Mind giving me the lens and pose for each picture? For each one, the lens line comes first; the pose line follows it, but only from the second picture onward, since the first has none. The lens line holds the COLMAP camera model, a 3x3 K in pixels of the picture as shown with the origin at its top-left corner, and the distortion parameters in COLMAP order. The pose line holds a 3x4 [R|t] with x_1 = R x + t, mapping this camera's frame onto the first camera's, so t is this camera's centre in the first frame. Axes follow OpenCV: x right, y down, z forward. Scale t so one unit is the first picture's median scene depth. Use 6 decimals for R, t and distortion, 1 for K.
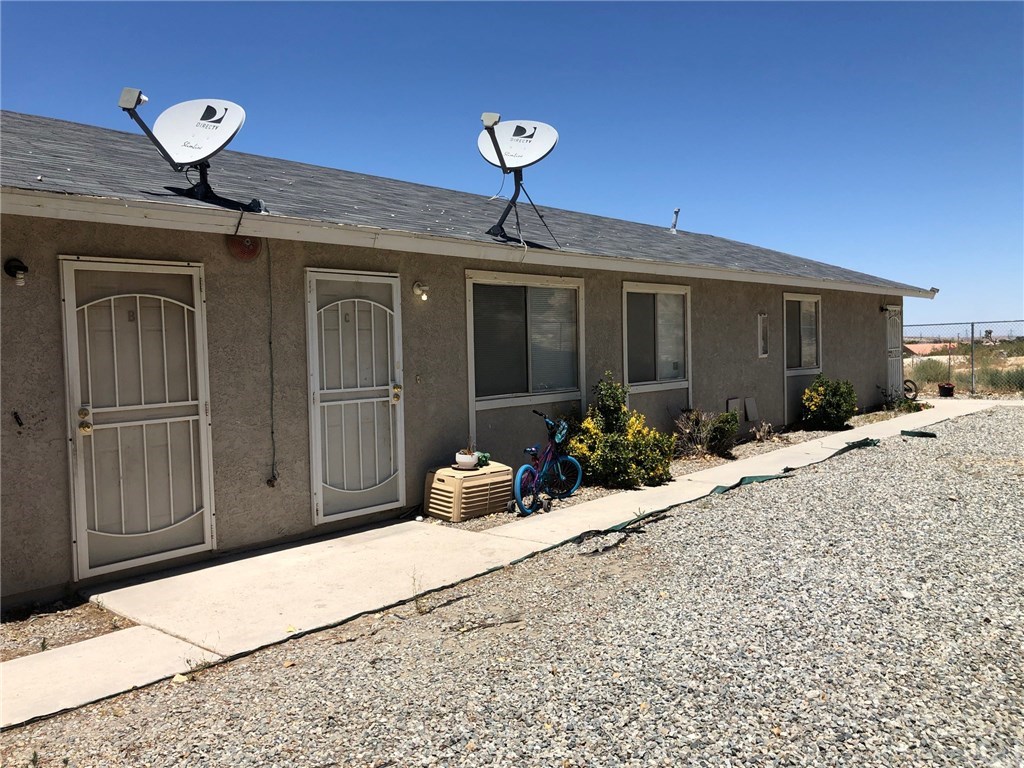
lens RADIAL K [[836.4, 0, 507.4], [0, 836.4, 367.1], [0, 0, 1]] dist [0.040945, -0.031677]
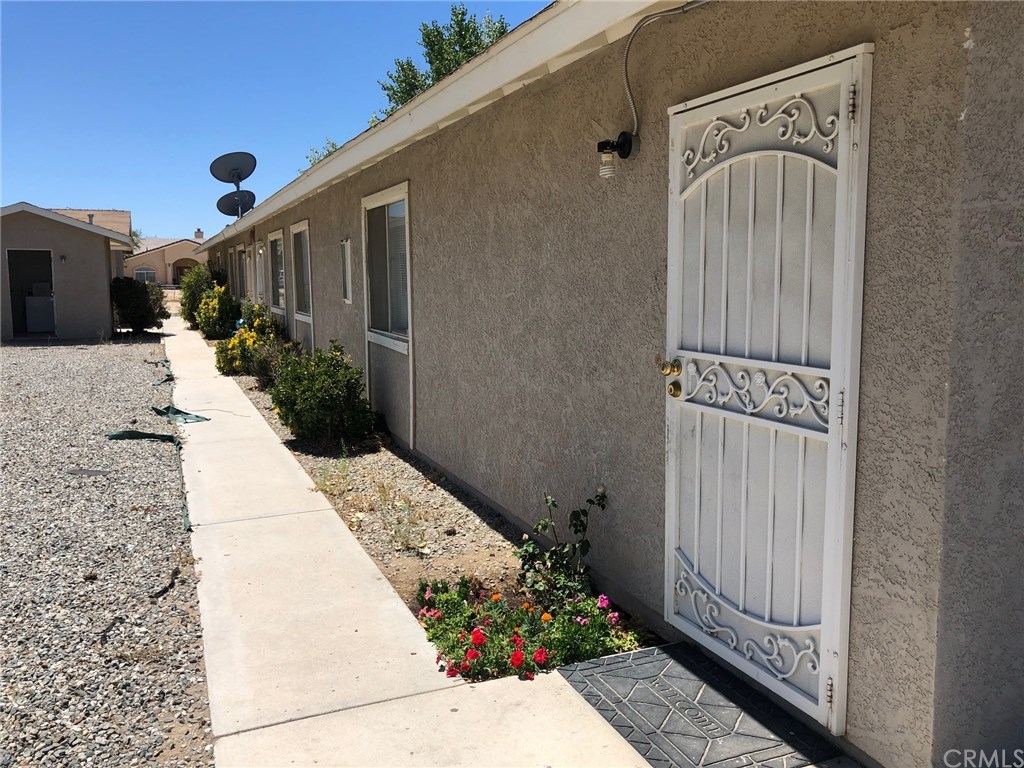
lens RADIAL K [[836.4, 0, 506.2], [0, 836.4, 377.8], [0, 0, 1]] dist [0.040945, -0.031677]
pose [[-0.444012, 0.147559, -0.883787, 1.538121], [0.007025, 0.986890, 0.161244, -0.109363], [0.895993, 0.065386, -0.439227, 2.539475]]
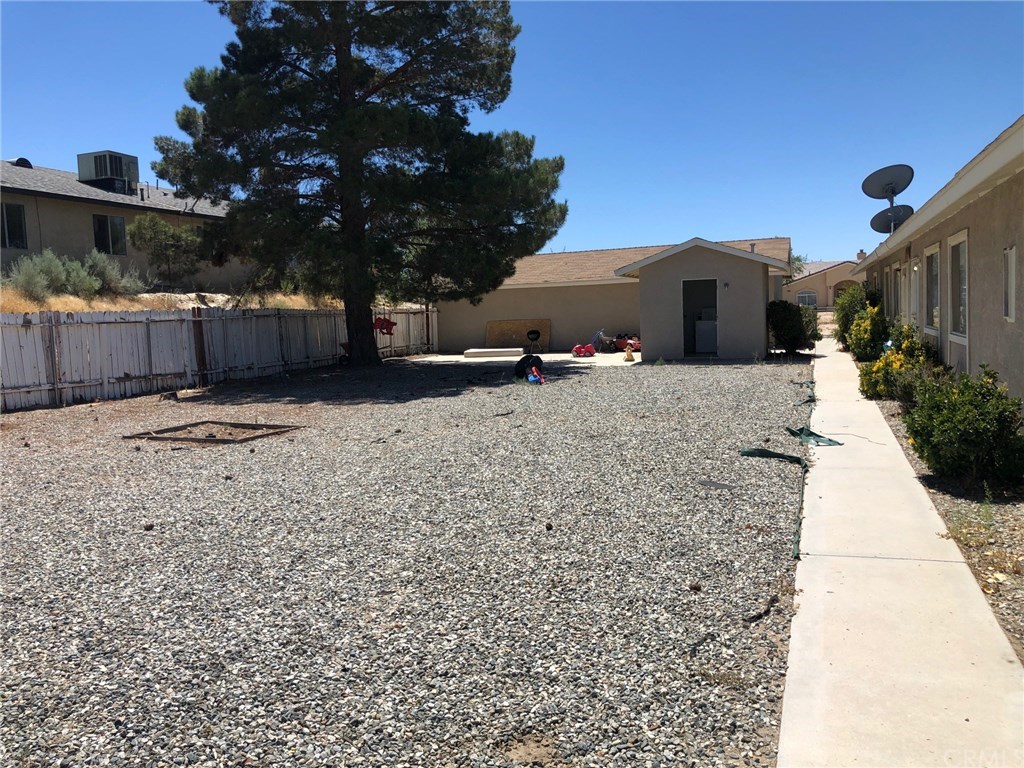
lens RADIAL K [[836.4, 0, 522.5], [0, 836.4, 375.2], [0, 0, 1]] dist [0.040945, -0.031677]
pose [[-0.925010, 0.100138, -0.366509, 1.488668], [0.065662, 0.992261, 0.105388, -0.105387], [0.374226, 0.073420, -0.924427, 2.538213]]
